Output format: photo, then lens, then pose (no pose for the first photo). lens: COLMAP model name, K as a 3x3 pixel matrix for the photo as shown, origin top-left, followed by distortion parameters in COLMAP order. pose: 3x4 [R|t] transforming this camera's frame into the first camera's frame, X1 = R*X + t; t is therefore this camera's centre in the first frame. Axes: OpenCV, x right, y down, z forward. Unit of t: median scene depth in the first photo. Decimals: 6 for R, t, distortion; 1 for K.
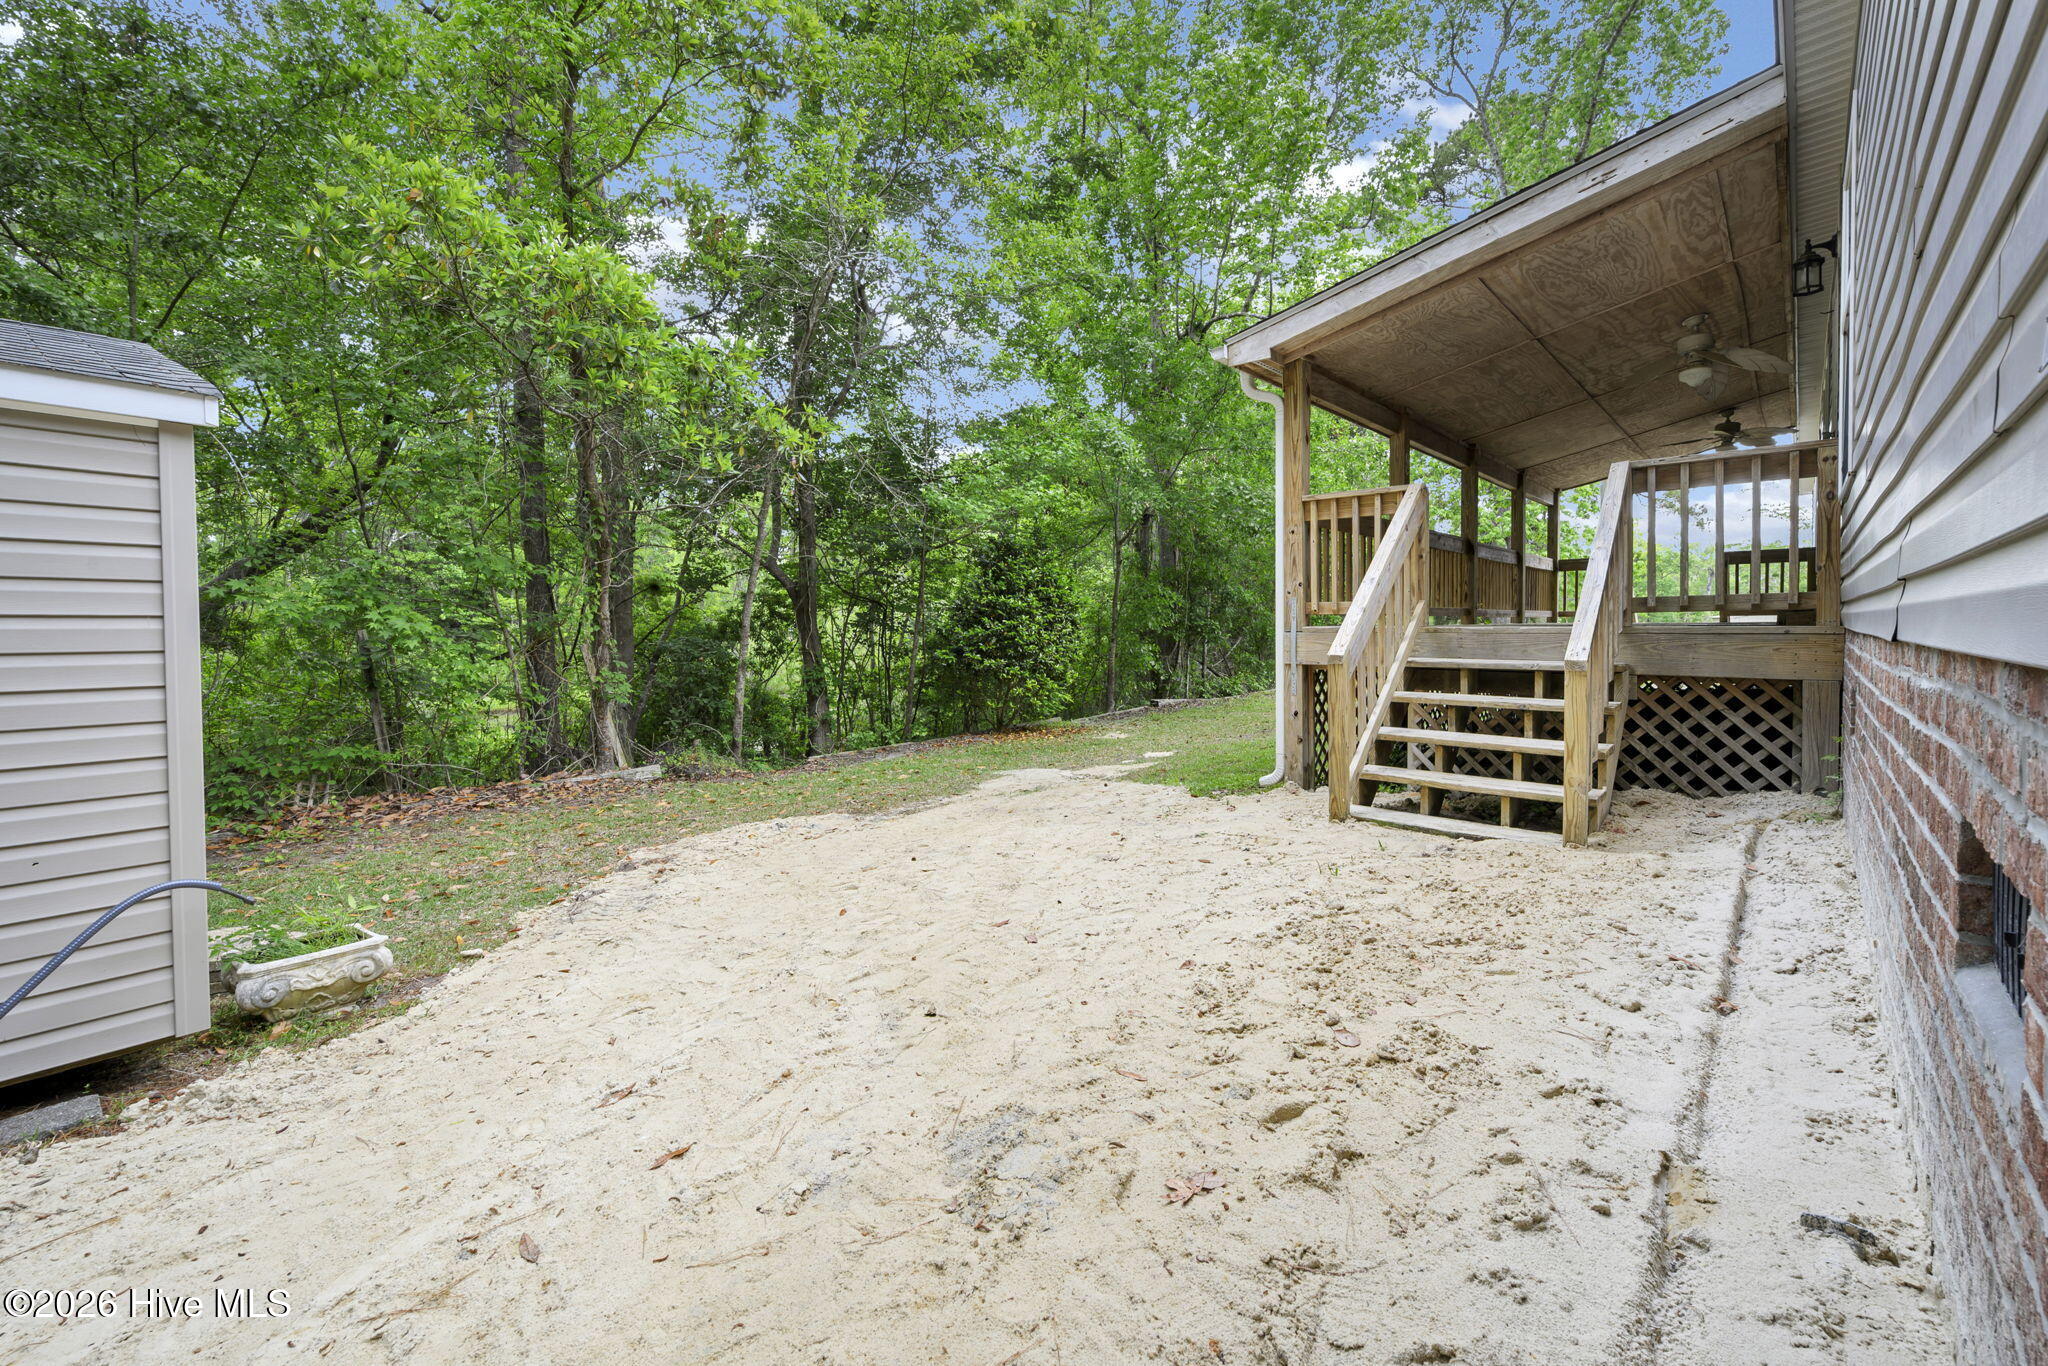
lens RADIAL K [[850.0, 0, 1031.8], [0, 850.0, 651.0], [0, 0, 1]] dist [0.001036, -0.000234]
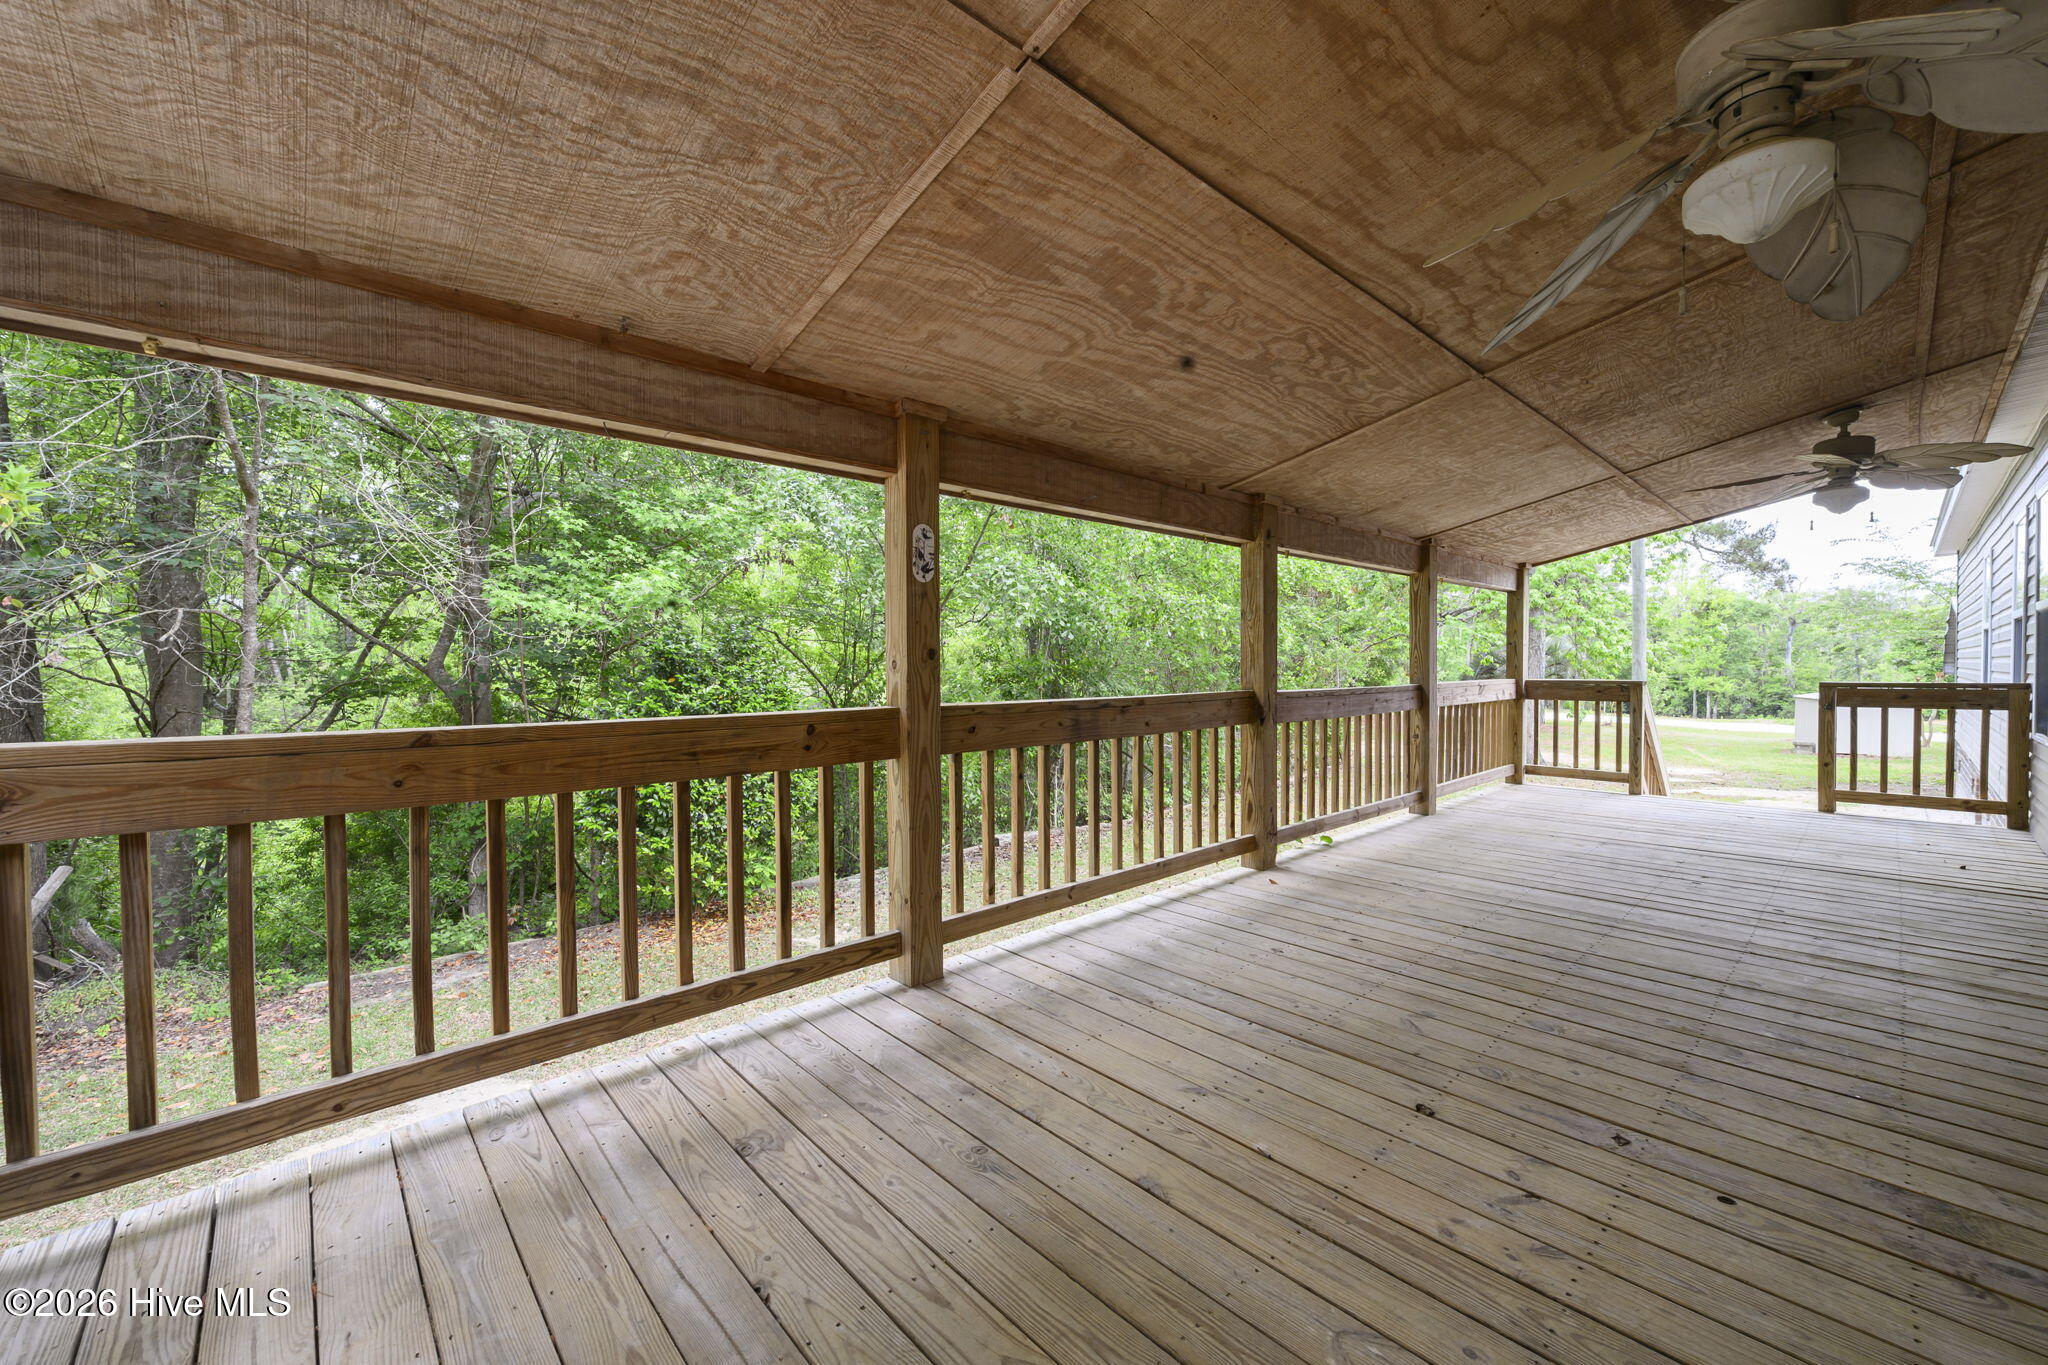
lens RADIAL K [[799.3, 0, 1024.0], [0, 799.3, 682.5], [0, 0, 1]] dist [0.000098, -0.000004]
pose [[0.995804, 0.006847, -0.091252, 0.365625], [-0.007794, 0.999919, -0.010023, -0.113018], [0.091176, 0.010692, 0.995777, 0.464165]]
